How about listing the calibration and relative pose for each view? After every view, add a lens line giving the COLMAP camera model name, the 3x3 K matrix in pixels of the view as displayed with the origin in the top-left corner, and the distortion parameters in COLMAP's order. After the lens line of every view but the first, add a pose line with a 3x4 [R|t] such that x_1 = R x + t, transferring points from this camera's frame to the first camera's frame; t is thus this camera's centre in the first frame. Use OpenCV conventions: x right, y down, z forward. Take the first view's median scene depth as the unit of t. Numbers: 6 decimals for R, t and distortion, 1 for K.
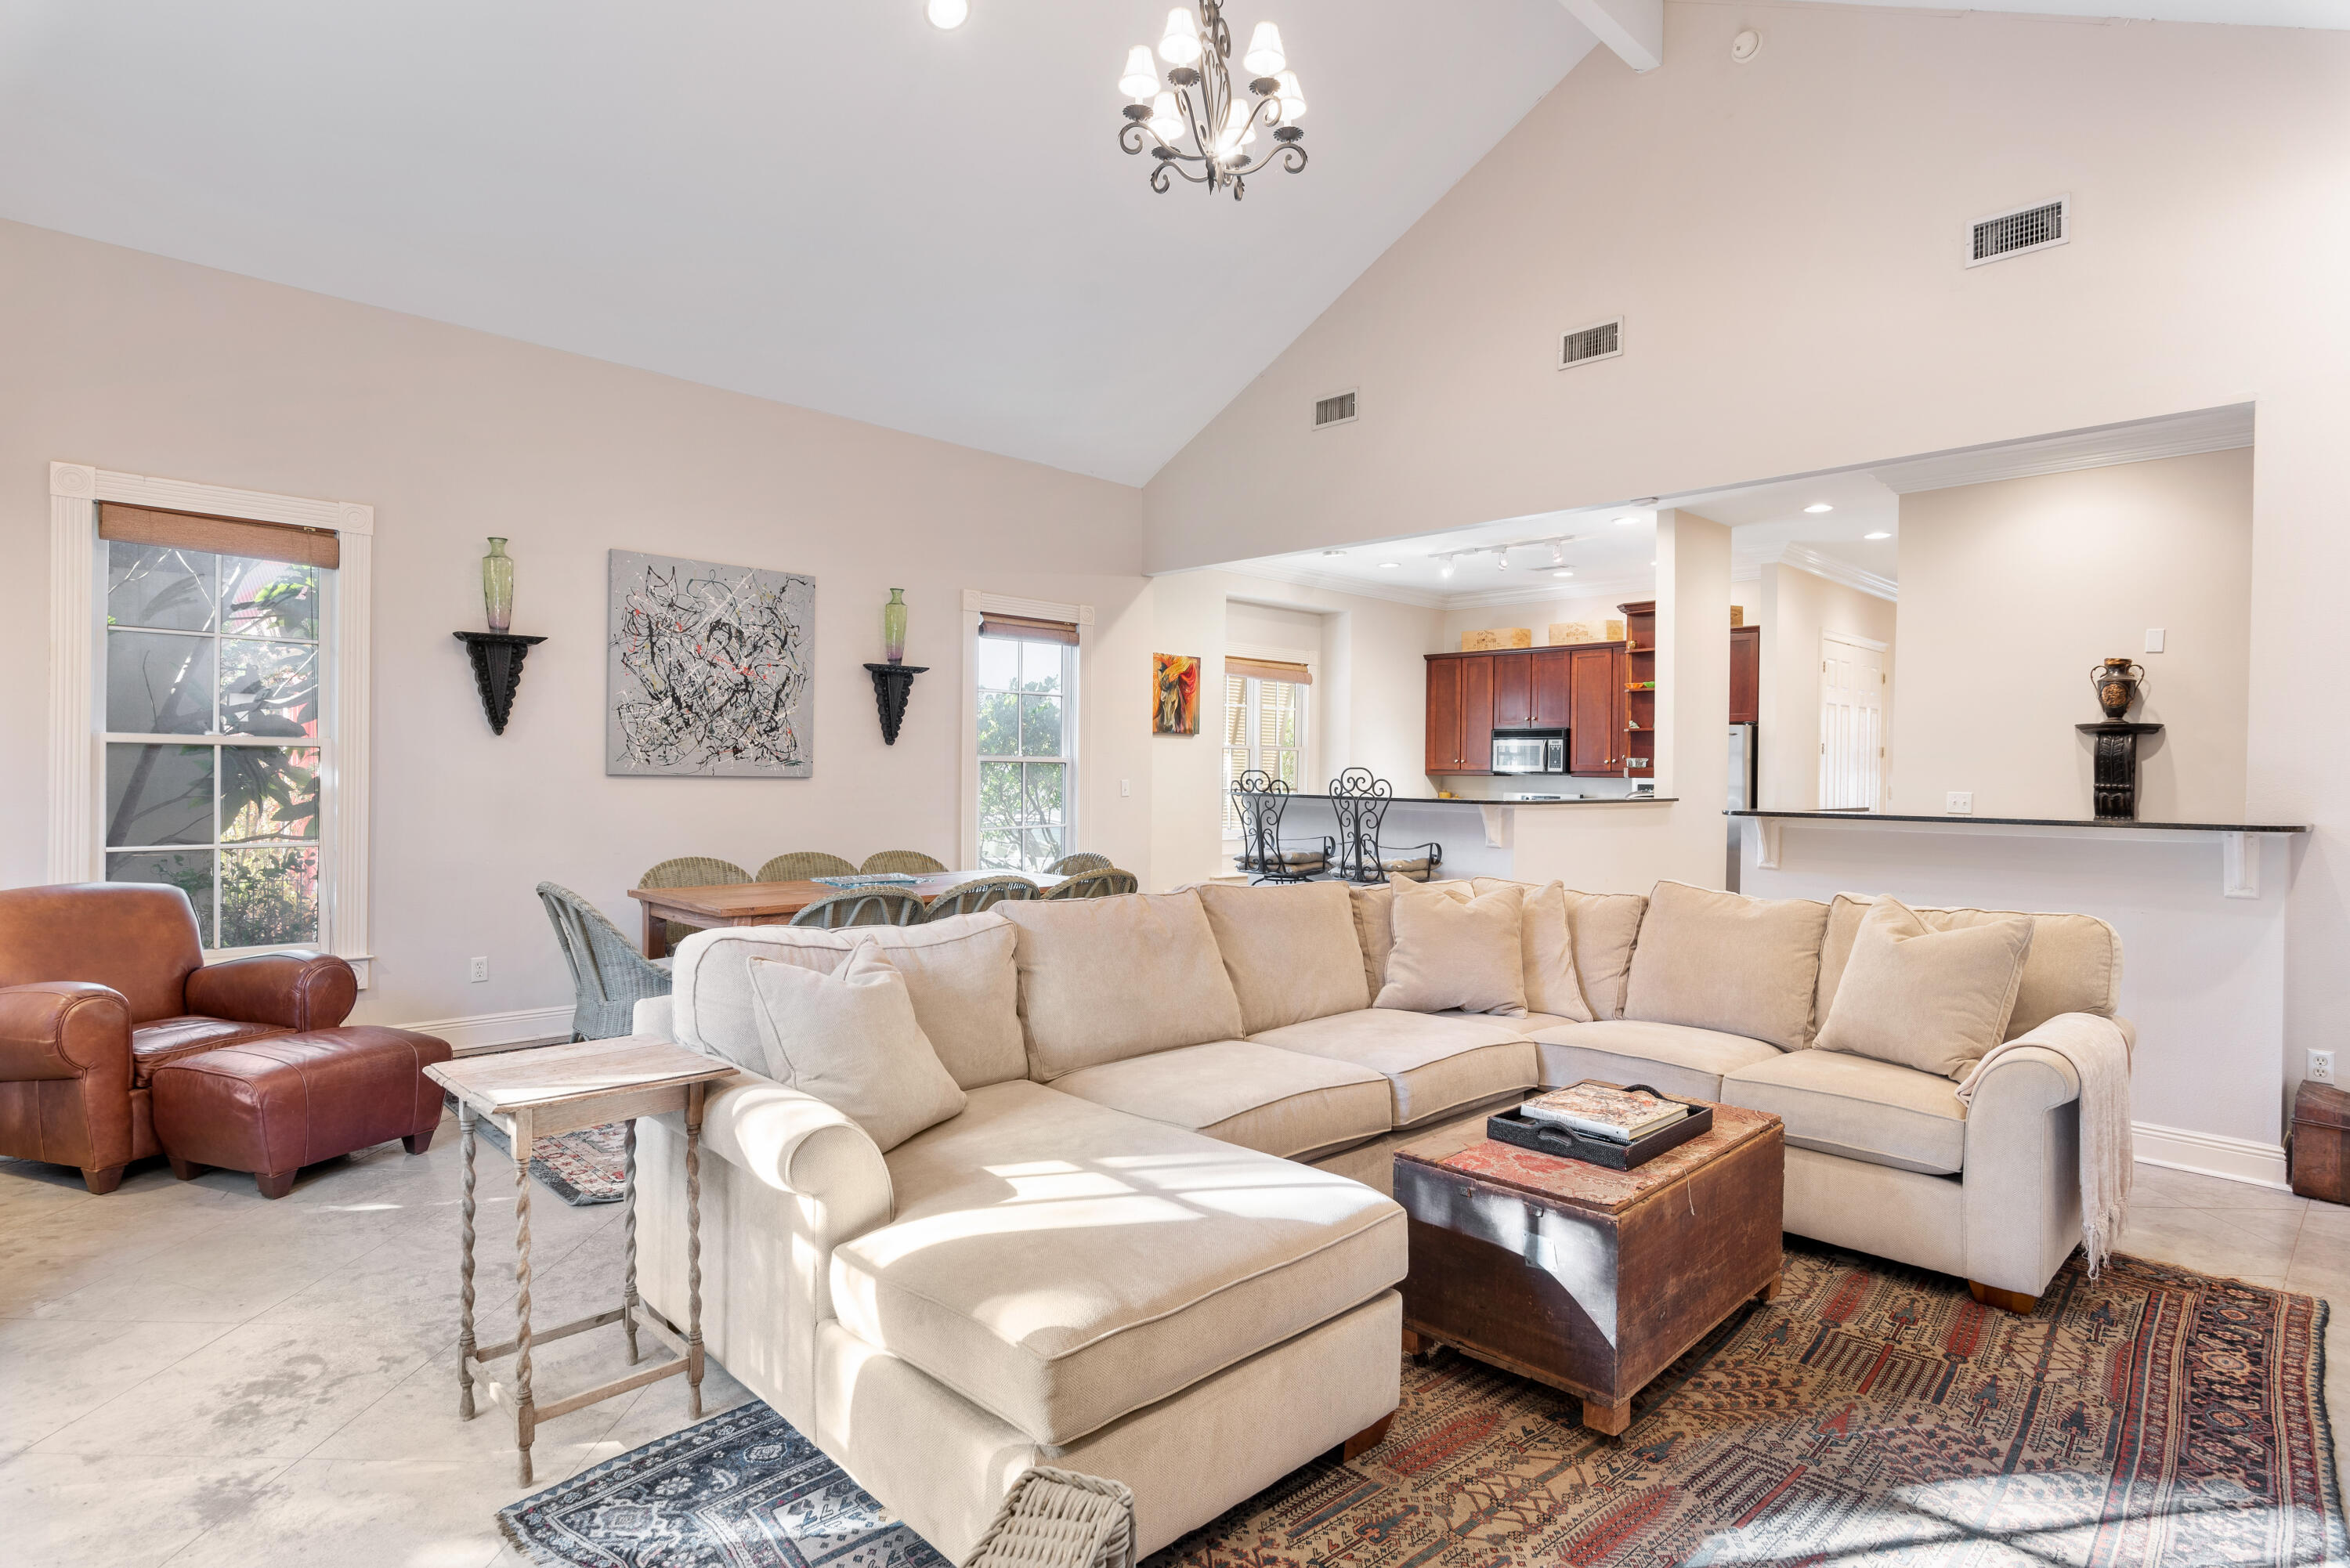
lens RADIAL K [[1212.0, 0, 1177.5], [0, 1212.0, 772.5], [0, 0, 1]] dist [0.000840, -0.000392]
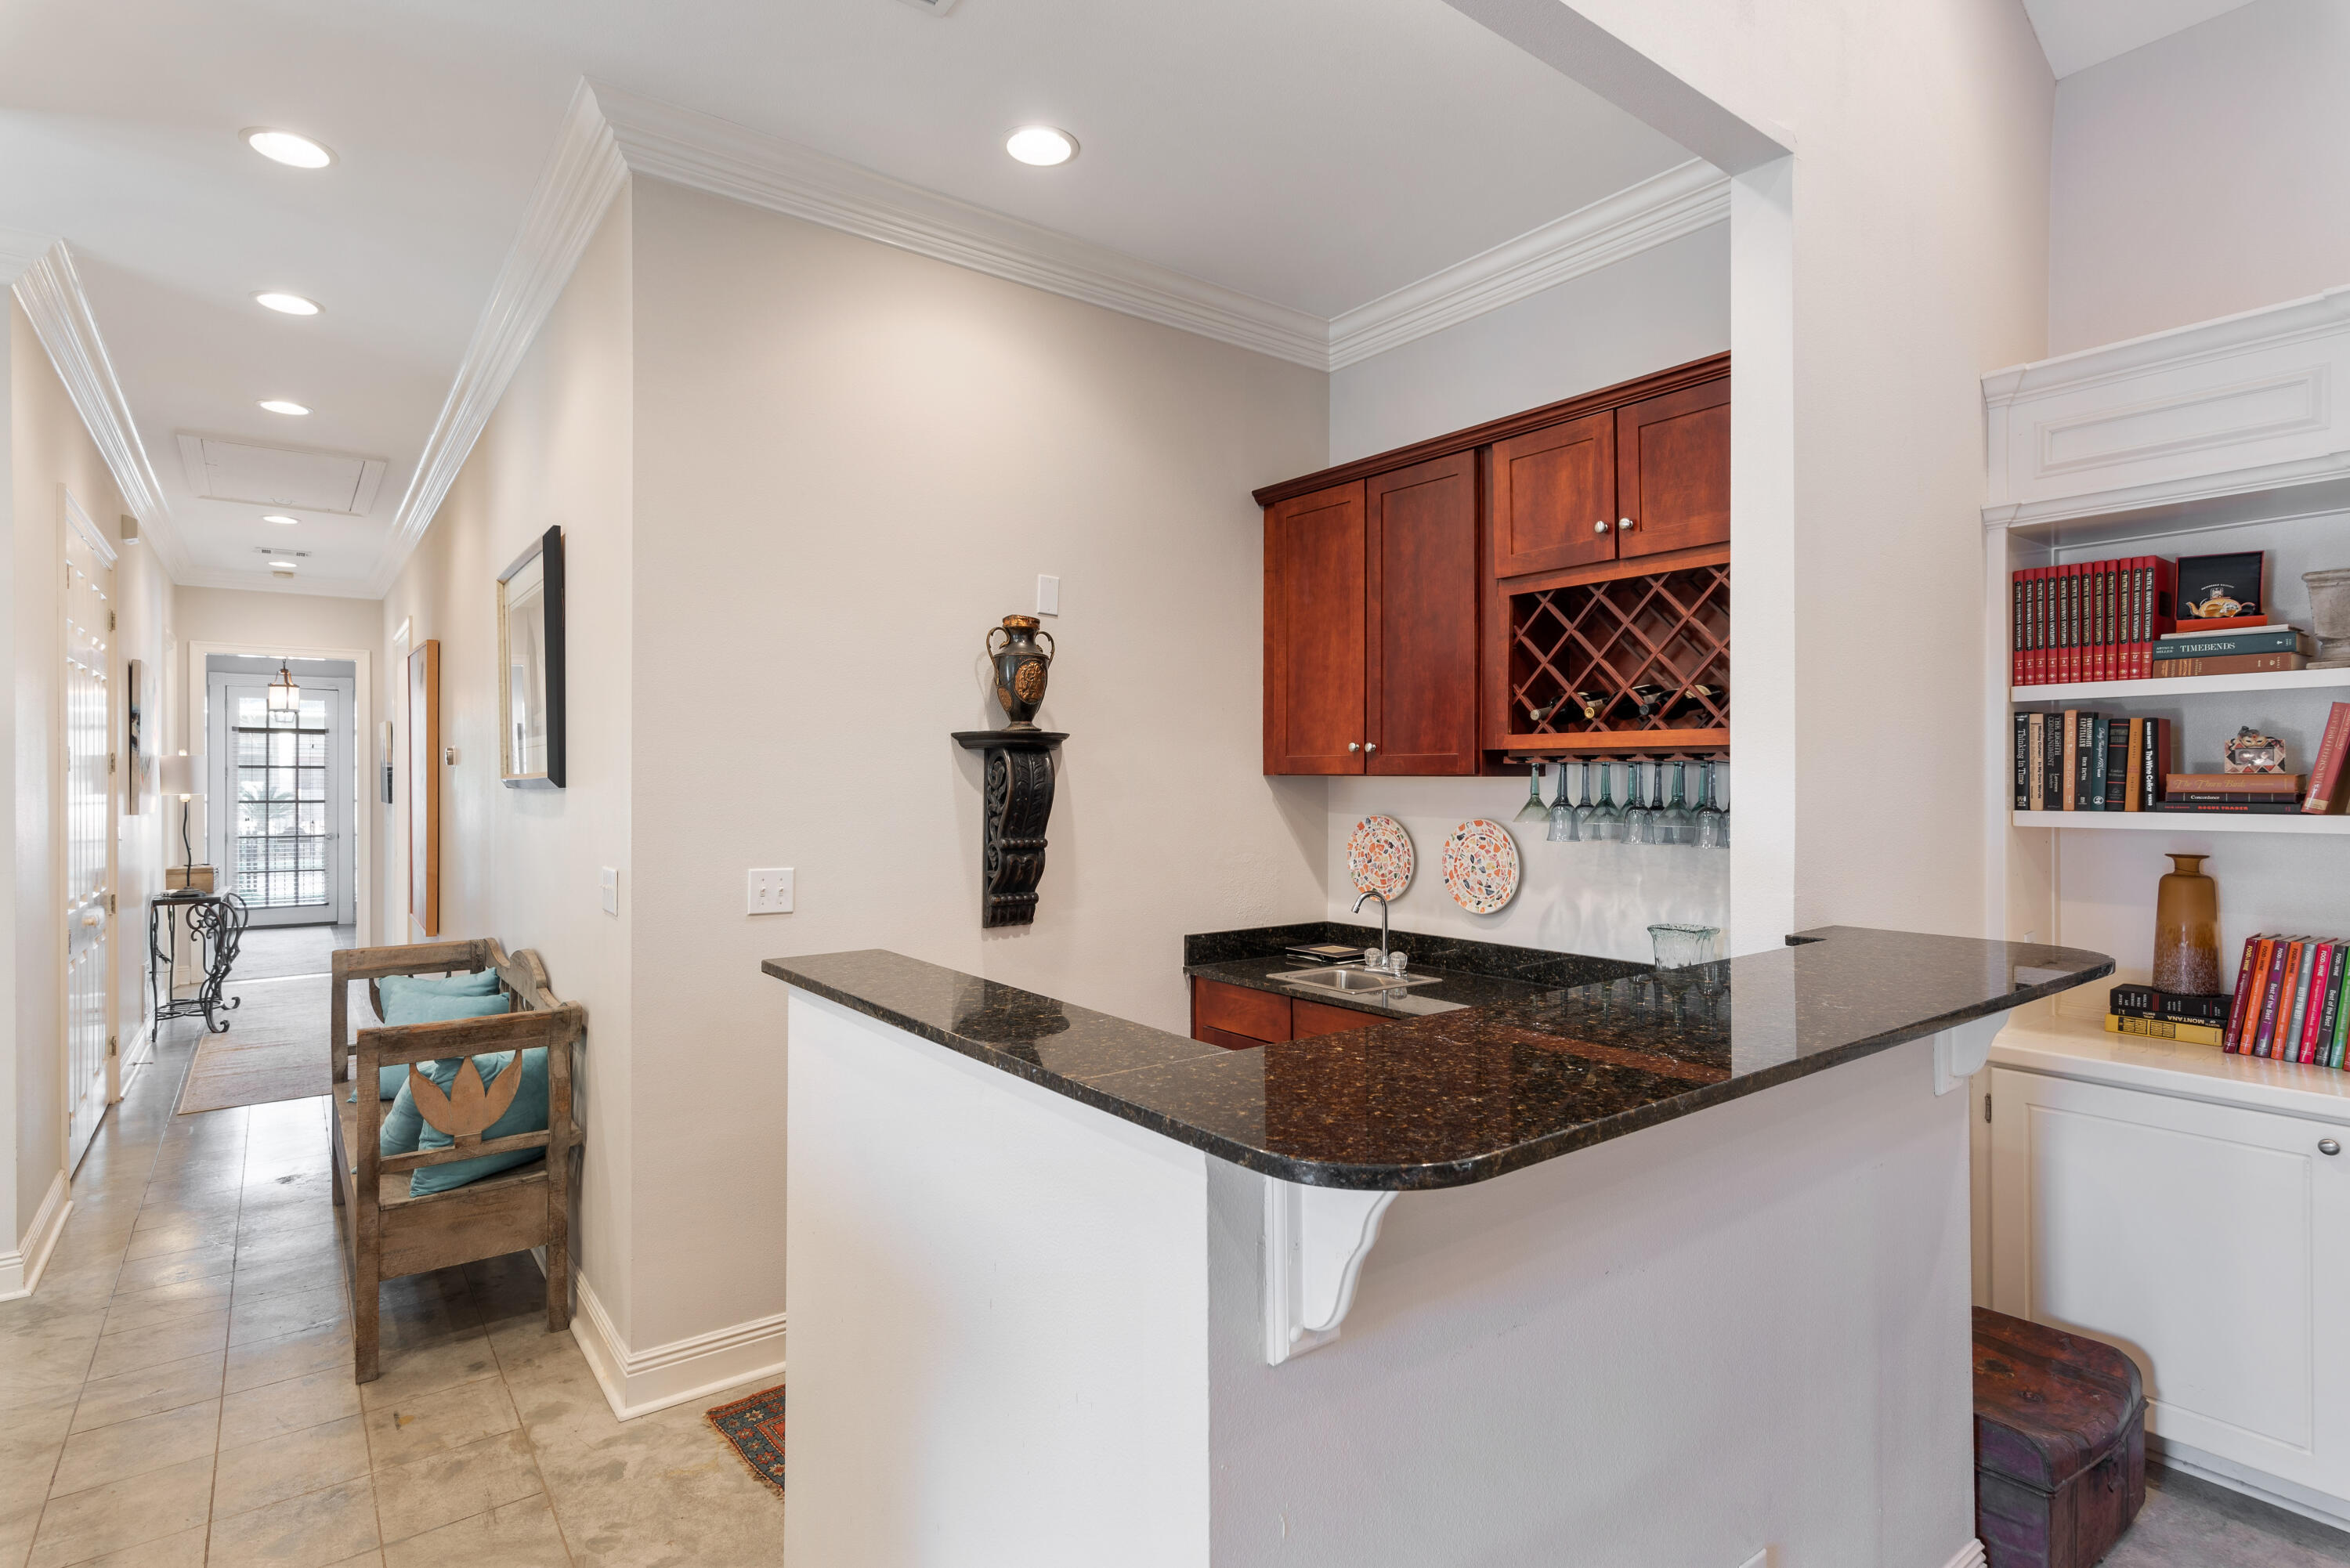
lens RADIAL K [[1180.5, 0, 1175.0], [0, 1180.5, 784.0], [0, 0, 1]] dist [0.002930, 0.001651]
pose [[0.119055, -0.017927, 0.992726, 0.215902], [0.004339, 0.999837, 0.017535, -0.023607], [-0.992878, 0.002220, 0.119114, 0.796303]]
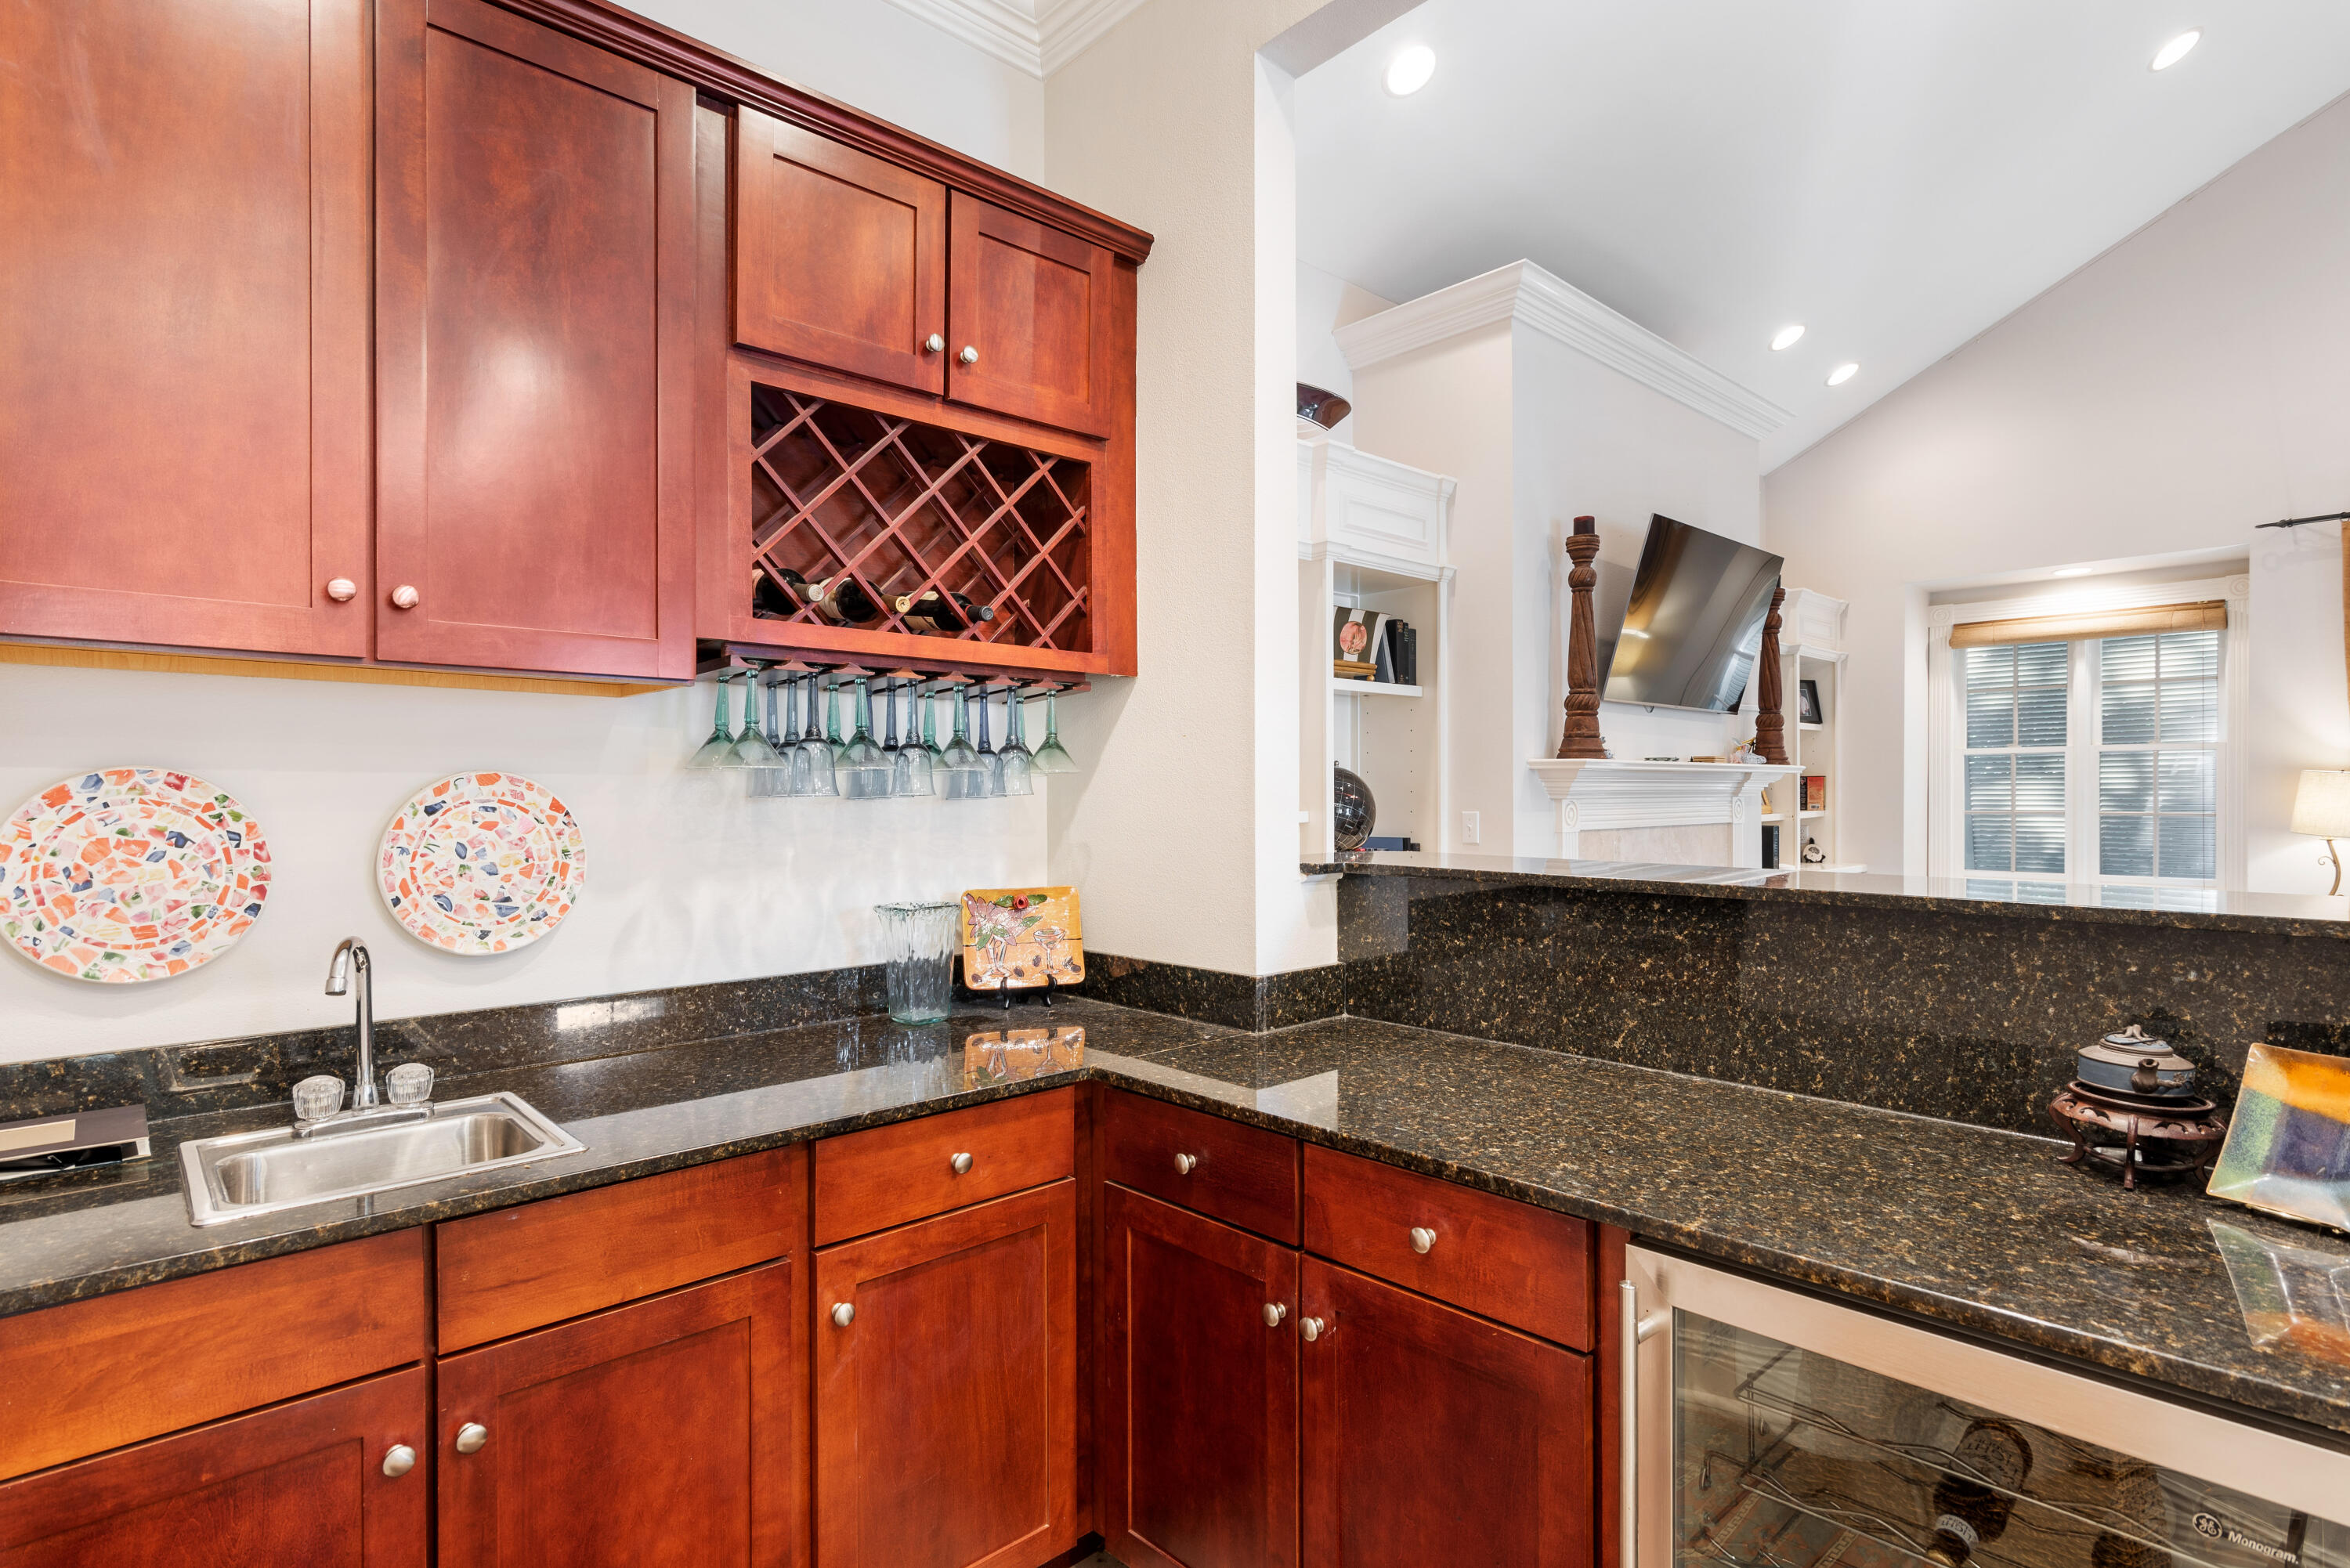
lens RADIAL K [[1167.4, 0, 1170.3], [0, 1167.4, 792.7], [0, 0, 1]] dist [0.001305, 0.000197]
pose [[-0.999677, -0.011133, 0.022829, 0.610410], [-0.011073, 0.999935, 0.002744, 0.005664], [-0.022858, 0.002491, -0.999736, 0.998706]]
